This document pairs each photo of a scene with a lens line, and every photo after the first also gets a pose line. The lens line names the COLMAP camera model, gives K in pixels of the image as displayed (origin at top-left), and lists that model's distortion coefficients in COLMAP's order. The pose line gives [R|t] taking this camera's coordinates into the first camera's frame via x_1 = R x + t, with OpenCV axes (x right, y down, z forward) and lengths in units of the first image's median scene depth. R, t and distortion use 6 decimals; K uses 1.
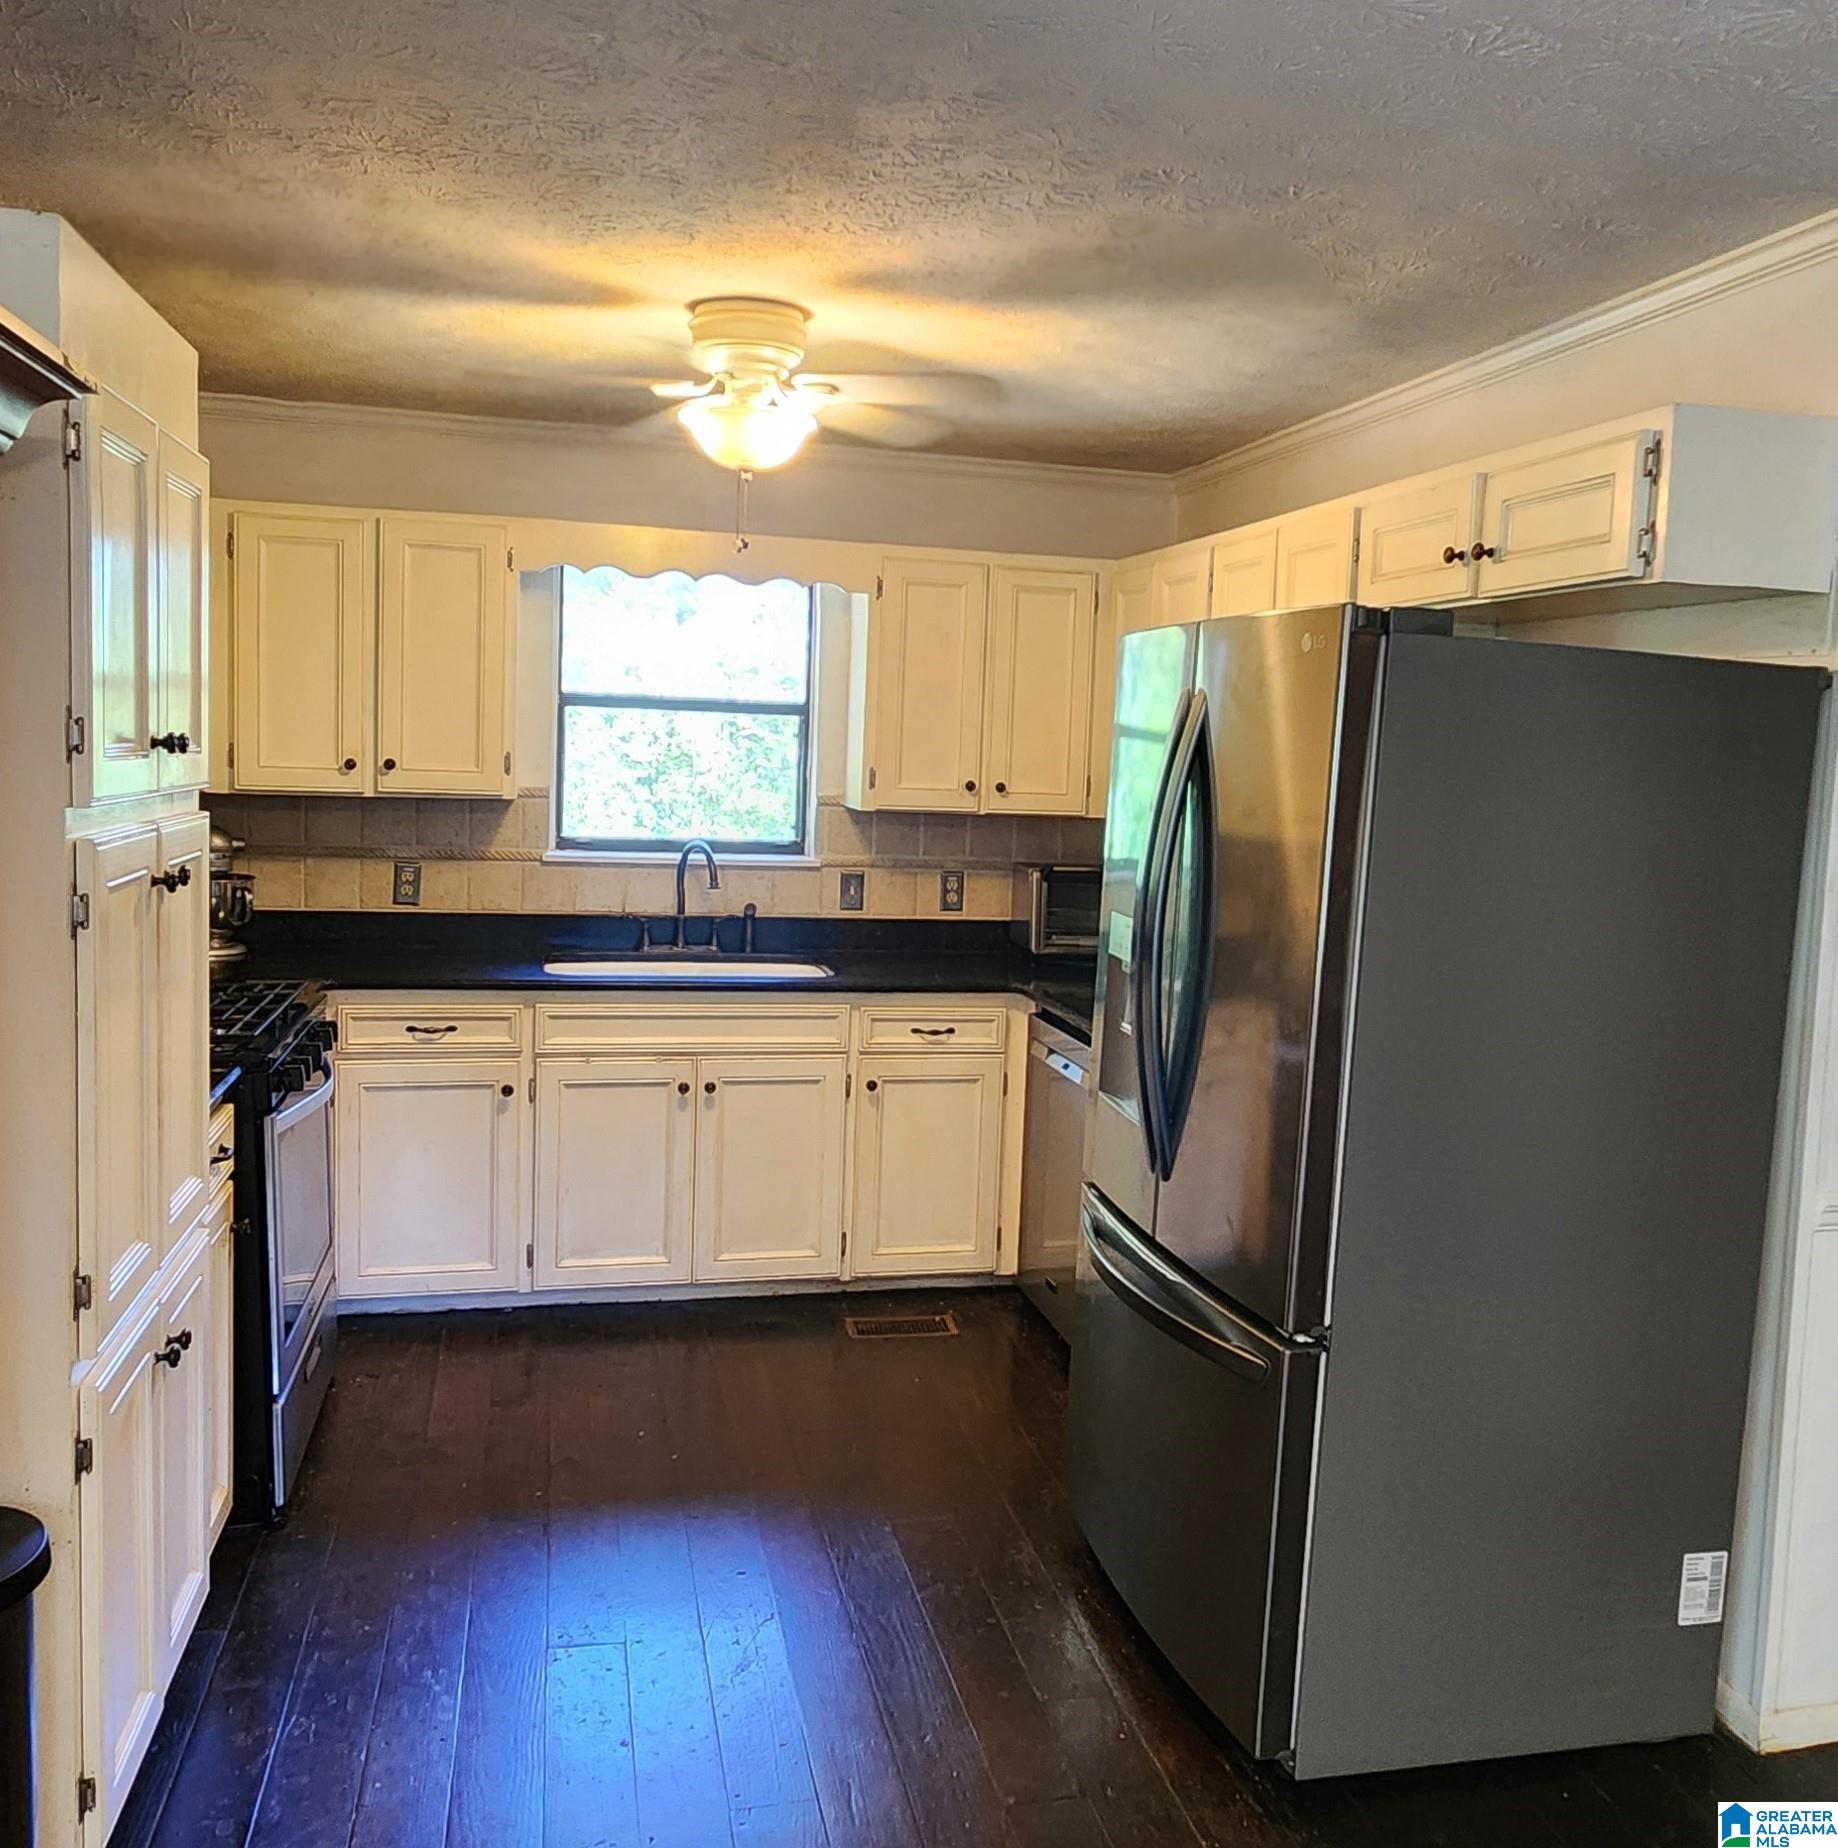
lens RADIAL K [[1609.1, 0, 922.9], [0, 1609.1, 908.1], [0, 0, 1]] dist [0.005099, -0.005526]
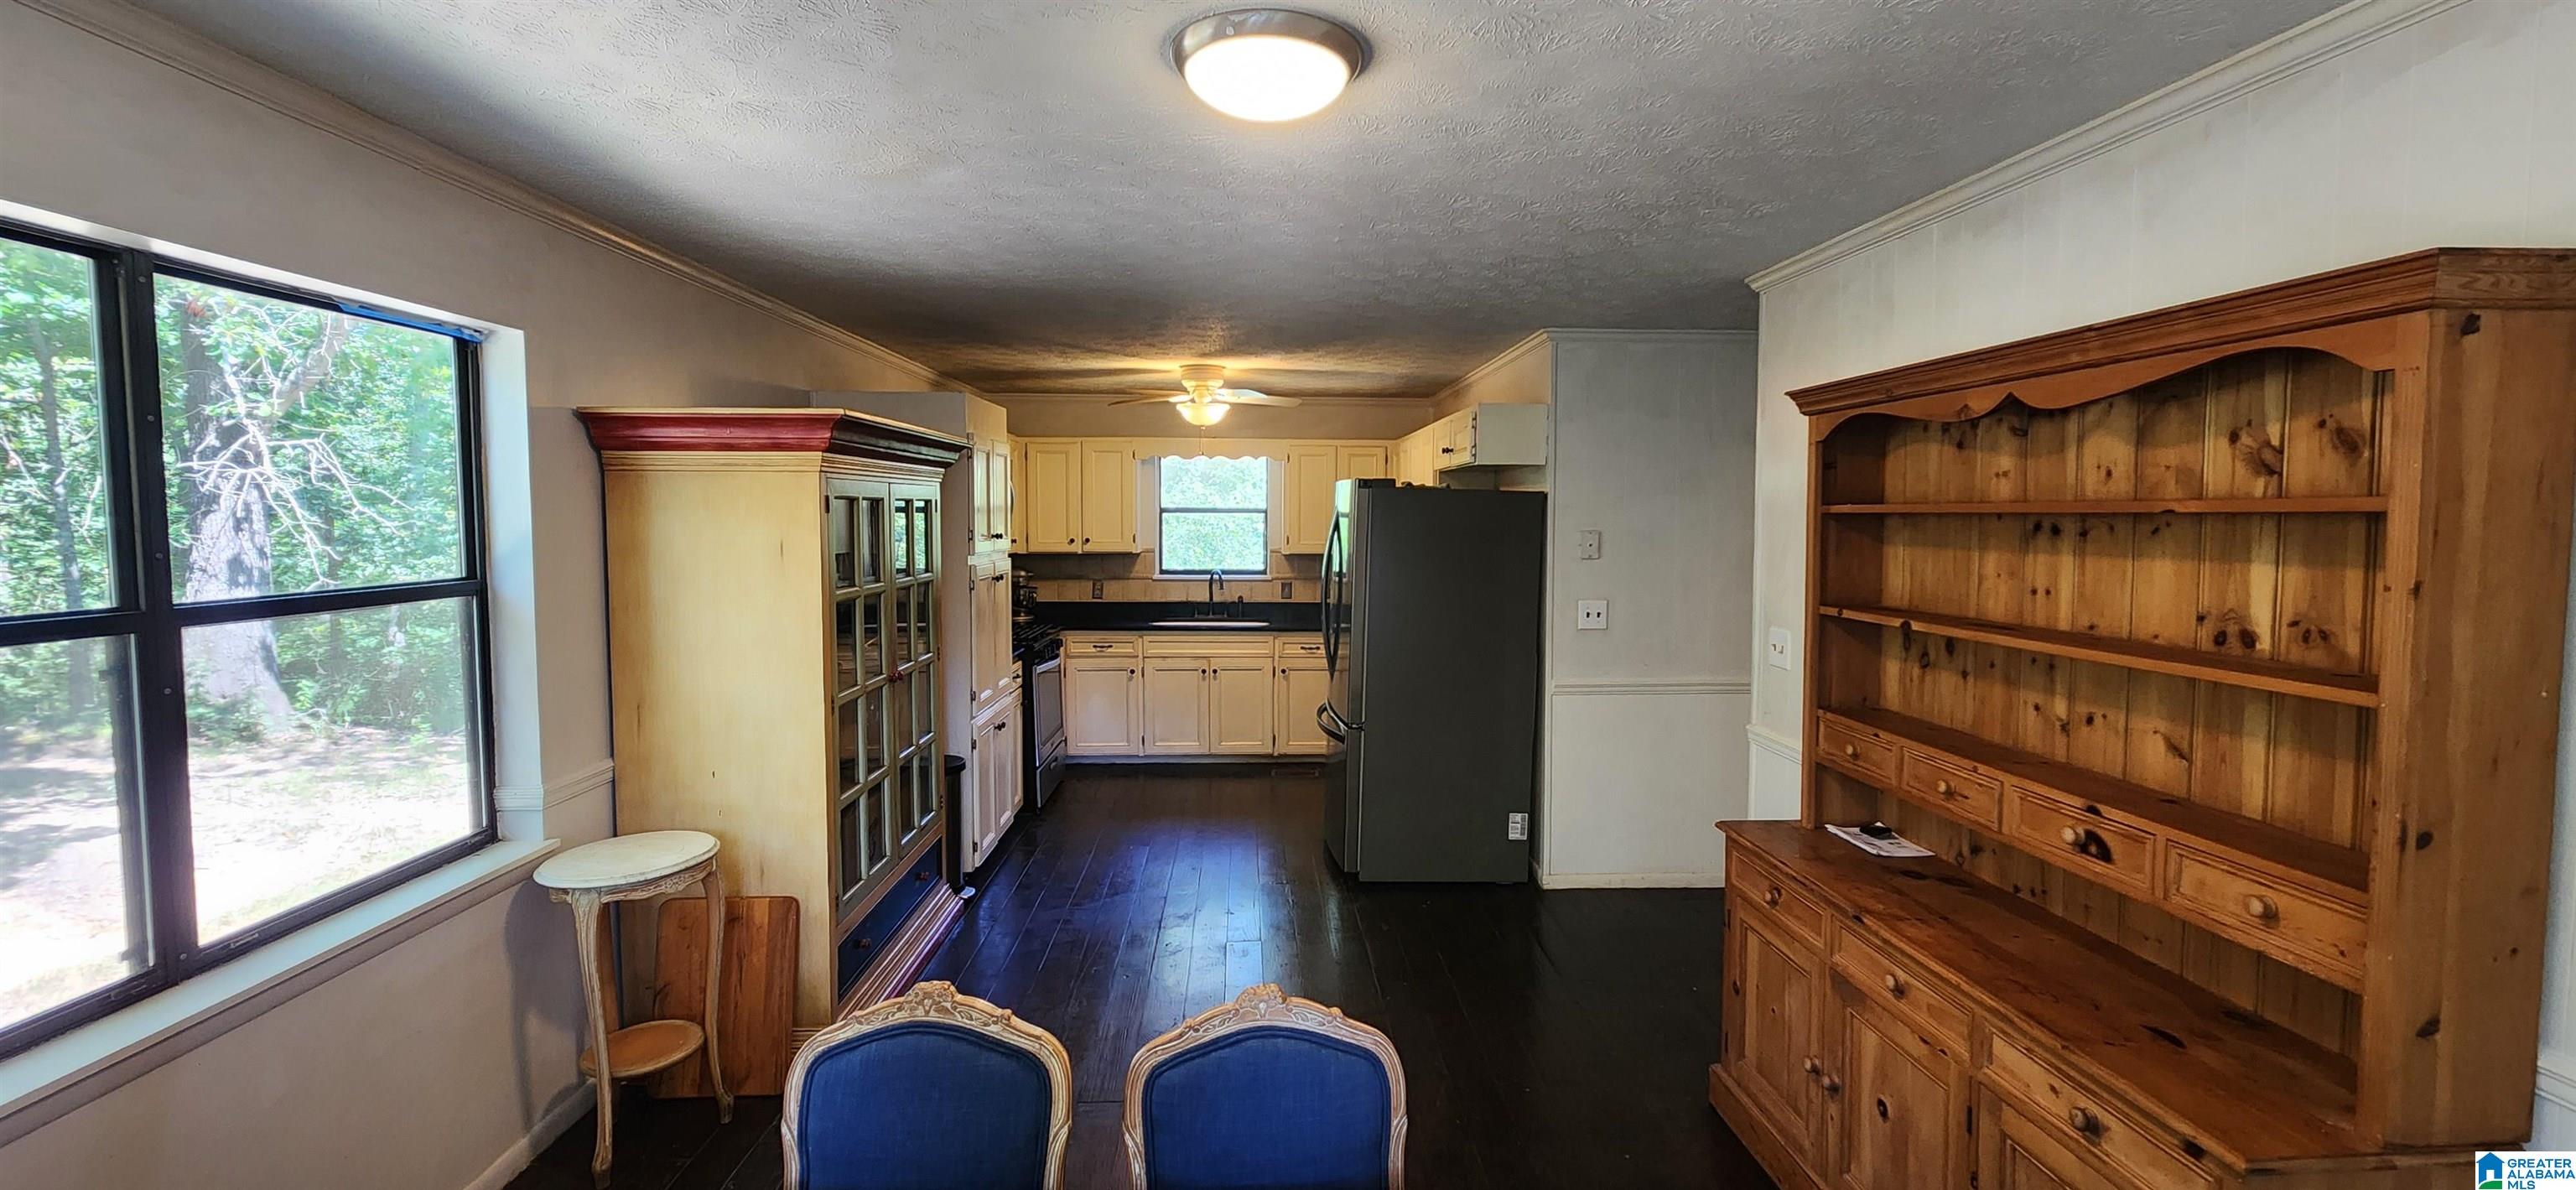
lens RADIAL K [[1061.3, 0, 1283.3], [0, 1061.3, 604.7], [0, 0, 1]] dist [0.000219, 0.000009]
pose [[0.980998, -0.016131, -0.193346, 0.270128], [0.012278, 0.999702, -0.021109, 0.046368], [0.193629, 0.018334, 0.980904, -0.521606]]
